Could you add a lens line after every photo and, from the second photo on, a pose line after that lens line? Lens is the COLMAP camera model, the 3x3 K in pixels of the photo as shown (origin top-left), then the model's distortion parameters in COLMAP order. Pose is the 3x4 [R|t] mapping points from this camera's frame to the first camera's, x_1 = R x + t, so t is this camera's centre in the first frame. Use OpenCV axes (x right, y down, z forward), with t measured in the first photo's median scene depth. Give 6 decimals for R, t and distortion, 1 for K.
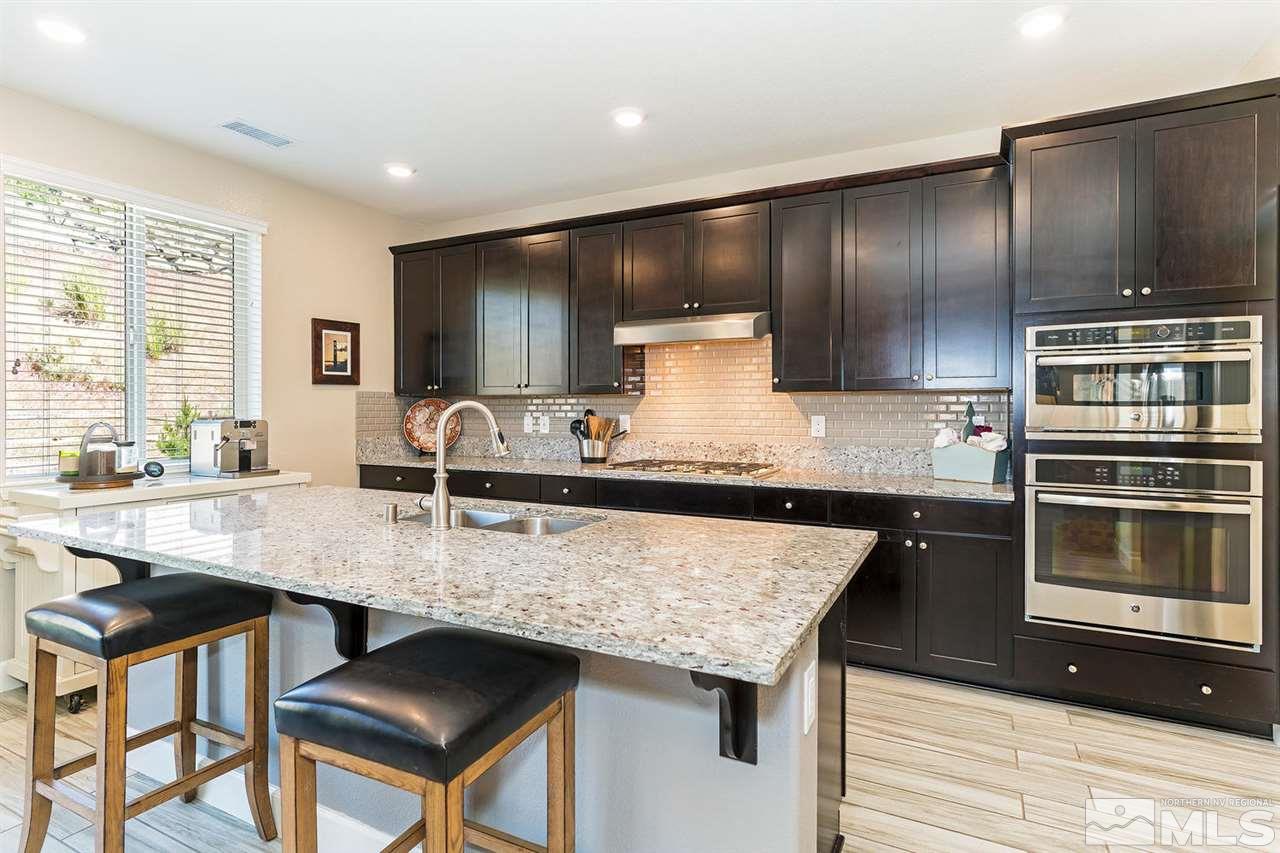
lens RADIAL K [[676.0, 0, 614.1], [0, 676.0, 404.7], [0, 0, 1]] dist [-0.002947, 0.000527]
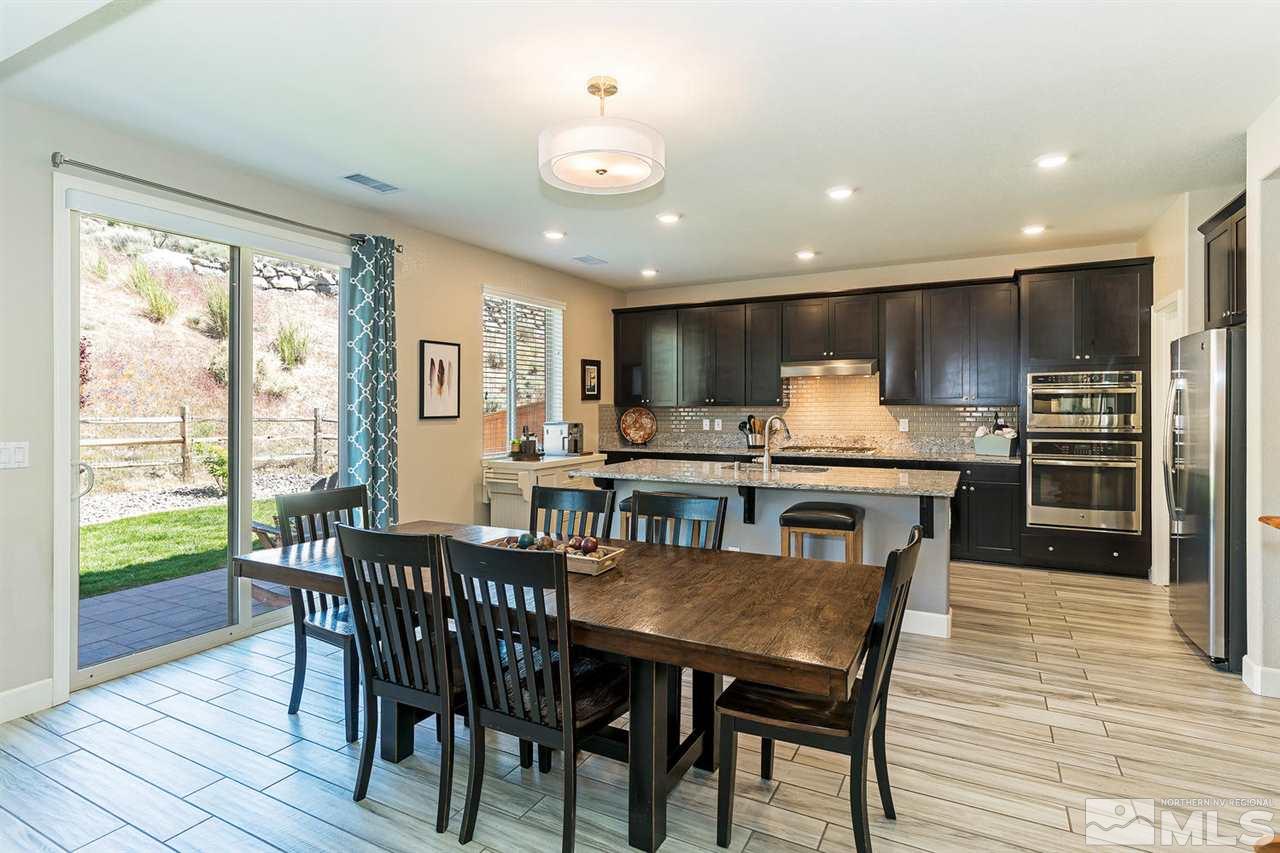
lens RADIAL K [[652.7, 0, 630.4], [0, 652.7, 409.9], [0, 0, 1]] dist [-0.000675, 0.000166]
pose [[0.999985, -0.004828, -0.002732, -0.374536], [0.004852, 0.999949, 0.008836, -0.023840], [0.002689, -0.008849, 0.999957, -0.627297]]
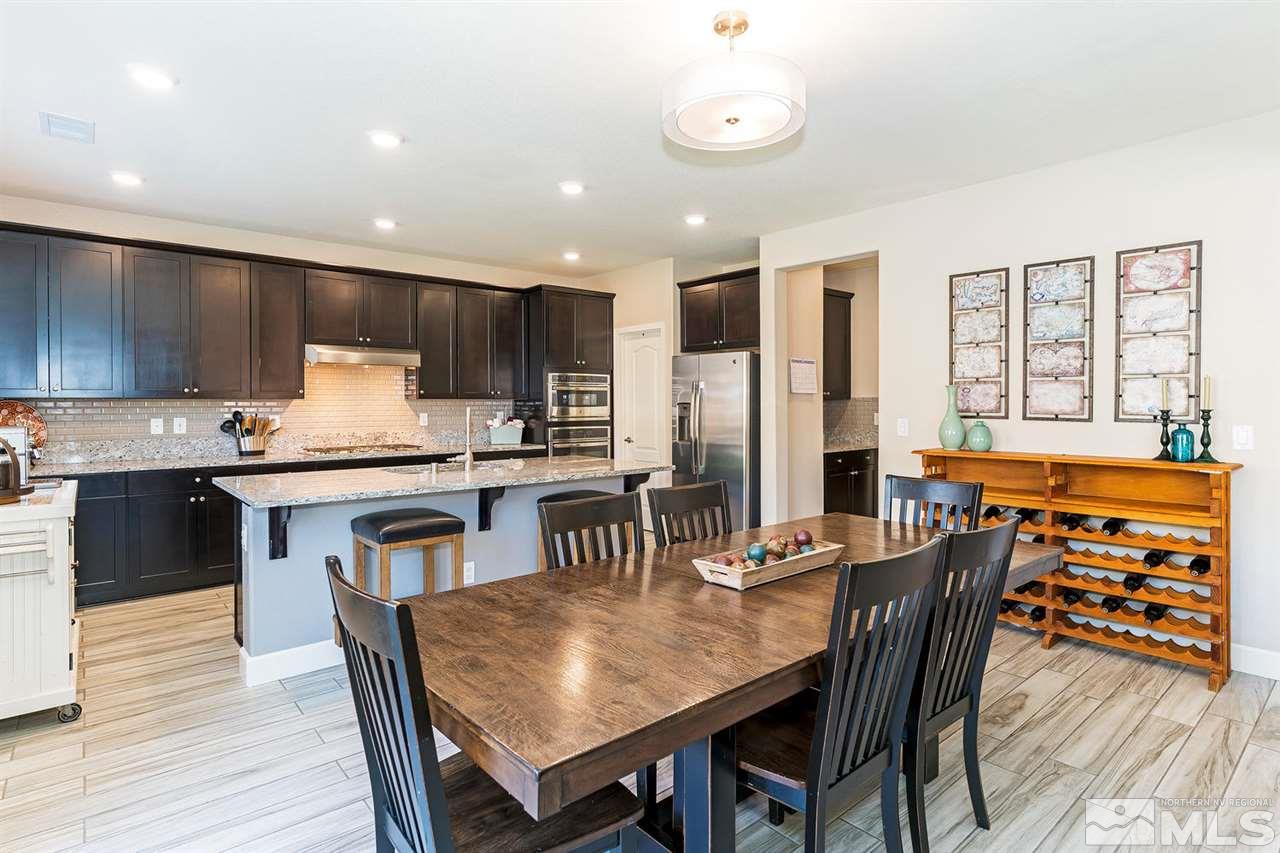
lens RADIAL K [[652.7, 0, 630.4], [0, 652.7, 409.9], [0, 0, 1]] dist [-0.000675, 0.000166]
pose [[0.368110, -0.008200, 0.929746, -0.998522], [-0.000151, 0.999961, 0.008879, -0.006146], [-0.929782, -0.003409, 0.368094, -0.060544]]
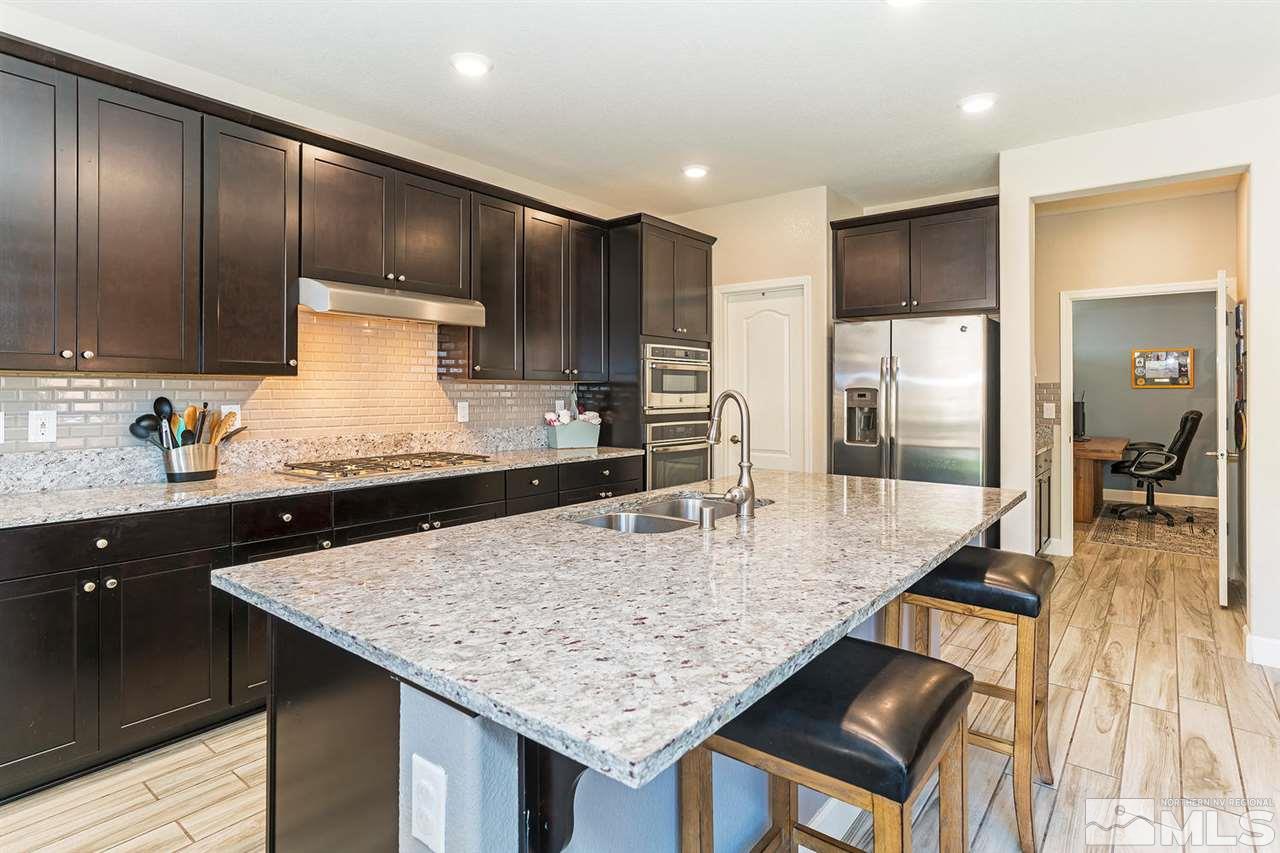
lens RADIAL K [[658.5, 0, 643.1], [0, 658.5, 392.5], [0, 0, 1]] dist [-0.000830, 0.000378]
pose [[0.172578, 0.001028, 0.984995, -0.667294], [-0.006138, 0.999981, 0.000032, -0.000391], [-0.984977, -0.006051, 0.172581, 0.542951]]
